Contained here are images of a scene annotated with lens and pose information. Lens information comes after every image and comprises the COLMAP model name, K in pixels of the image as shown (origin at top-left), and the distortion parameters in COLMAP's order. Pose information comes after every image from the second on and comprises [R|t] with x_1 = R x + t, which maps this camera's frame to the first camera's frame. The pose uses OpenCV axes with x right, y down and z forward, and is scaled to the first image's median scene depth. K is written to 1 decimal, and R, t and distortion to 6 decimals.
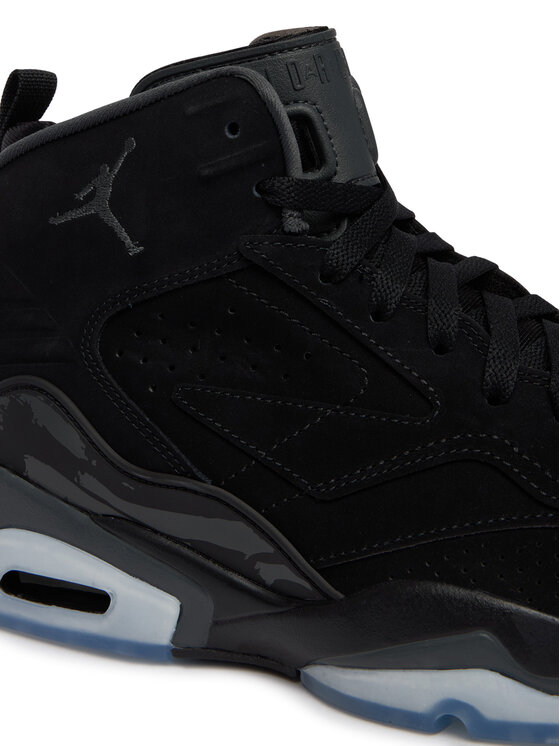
lens RADIAL K [[1432.3, 0, 280.0], [0, 1432.3, 373.0], [0, 0, 1]] dist [-0.323742, 0.038058]
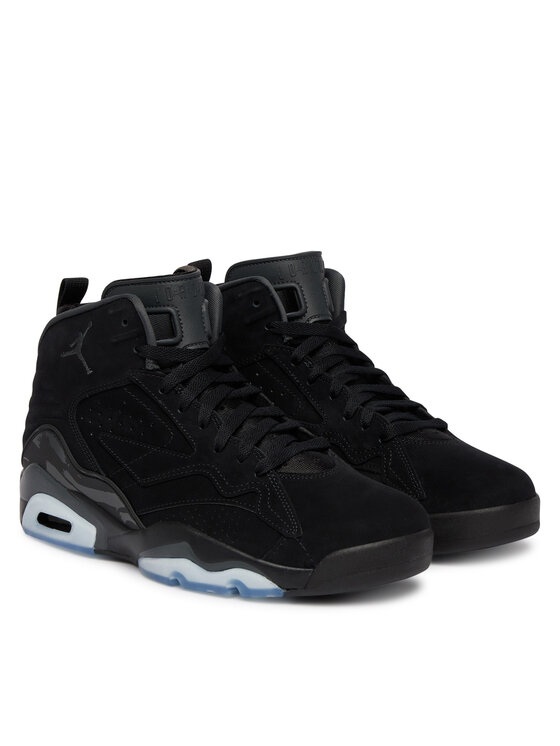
lens RADIAL K [[1646.4, 0, 280.0], [0, 1646.4, 373.0], [0, 0, 1]] dist [-1.555492, -0.117970]
pose [[0.971165, 0.065153, -0.229335, 0.781597], [-0.077971, 0.995834, -0.047271, 0.011394], [0.225299, 0.063789, 0.972199, -1.411538]]
